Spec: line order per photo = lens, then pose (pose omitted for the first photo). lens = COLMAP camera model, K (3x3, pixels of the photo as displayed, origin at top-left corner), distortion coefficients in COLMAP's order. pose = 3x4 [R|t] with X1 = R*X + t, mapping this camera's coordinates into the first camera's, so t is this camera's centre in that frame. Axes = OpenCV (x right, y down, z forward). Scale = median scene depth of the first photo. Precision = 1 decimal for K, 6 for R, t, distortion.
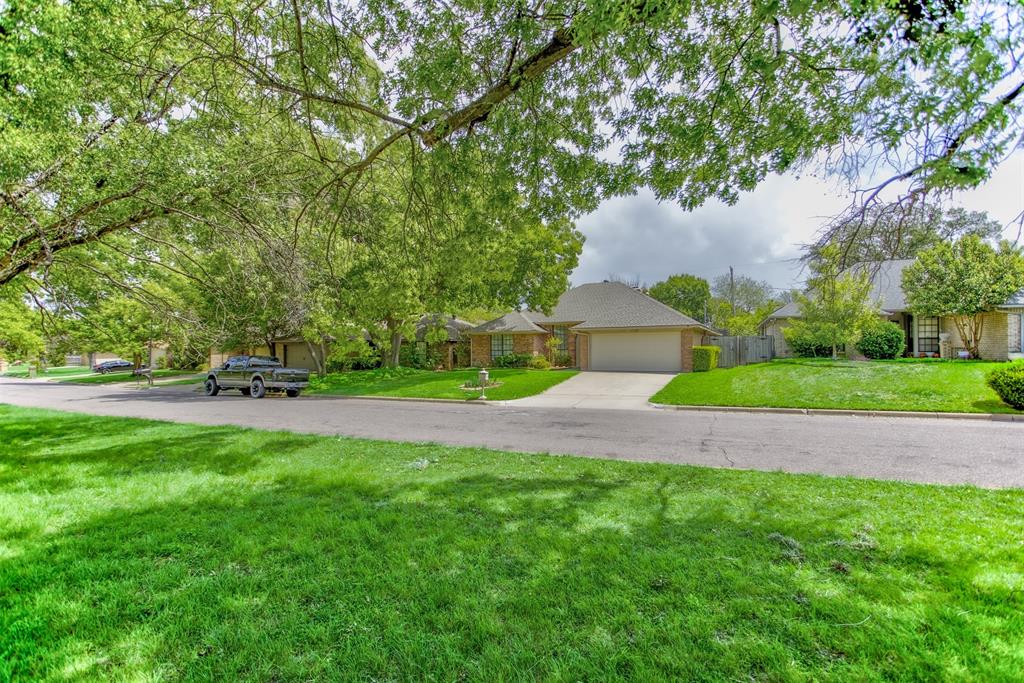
lens RADIAL K [[477.1, 0, 517.4], [0, 477.1, 346.4], [0, 0, 1]] dist [-0.000322, 0.000674]
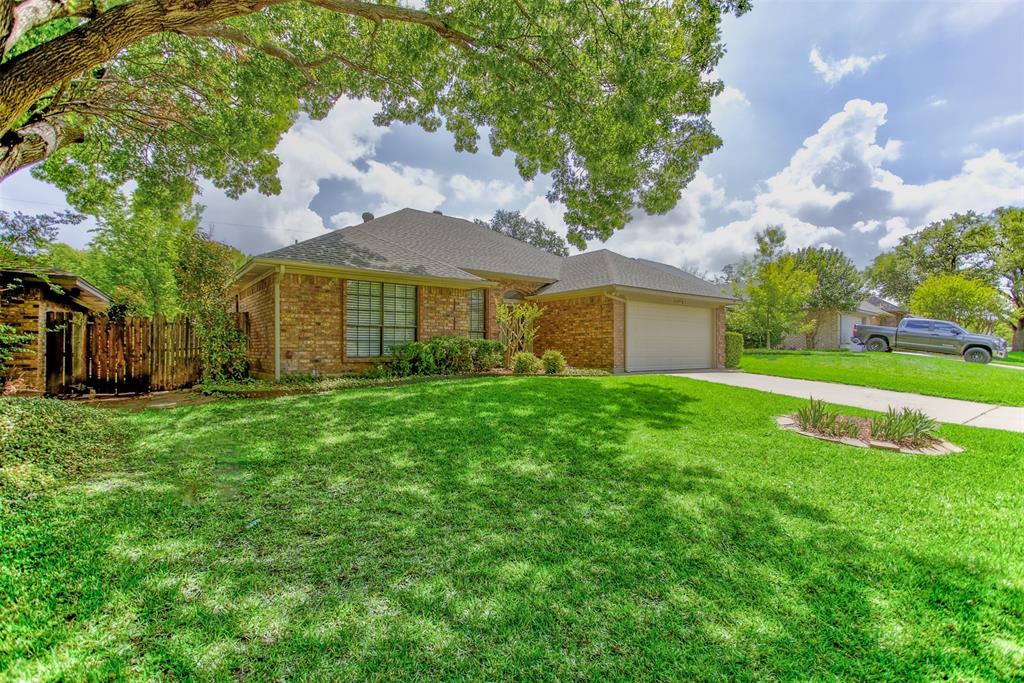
lens RADIAL K [[477.1, 0, 517.4], [0, 477.1, 346.4], [0, 0, 1]] dist [-0.000322, 0.000674]
pose [[0.429938, 0.012214, 0.902776, -0.319391], [-0.011866, 0.999899, -0.007878, 0.025017], [-0.902780, -0.007325, 0.430040, 0.785132]]
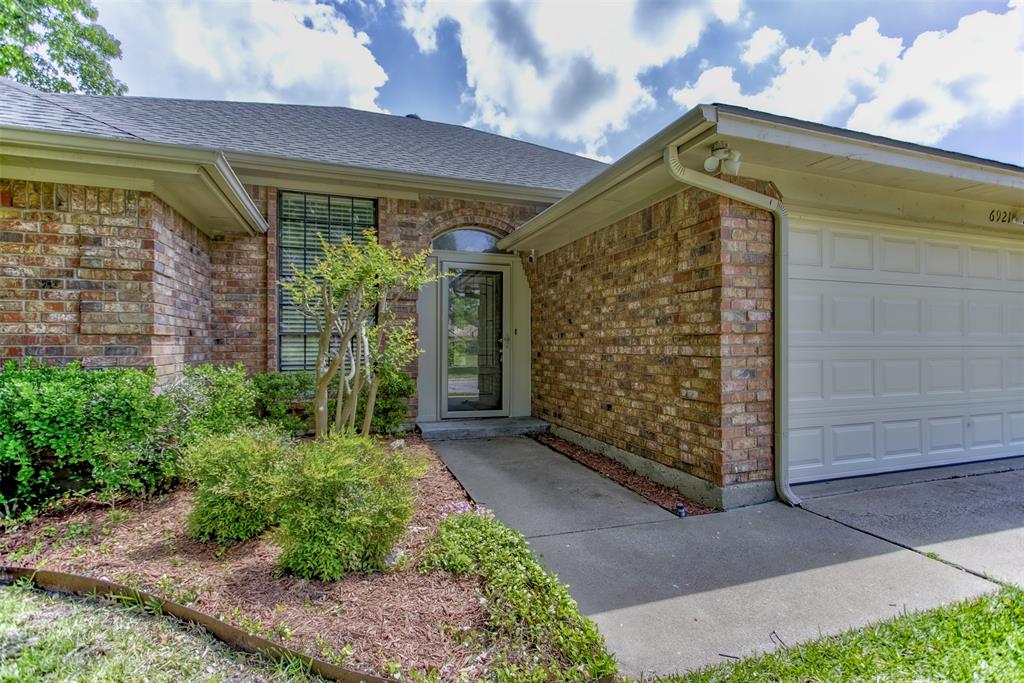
lens RADIAL K [[477.1, 0, 517.4], [0, 477.1, 346.4], [0, 0, 1]] dist [-0.000322, 0.000674]
pose [[0.690268, 0.004323, 0.723541, 0.010220], [-0.009219, 0.999954, 0.002820, 0.009933], [-0.723495, -0.008617, 0.690275, 0.854521]]
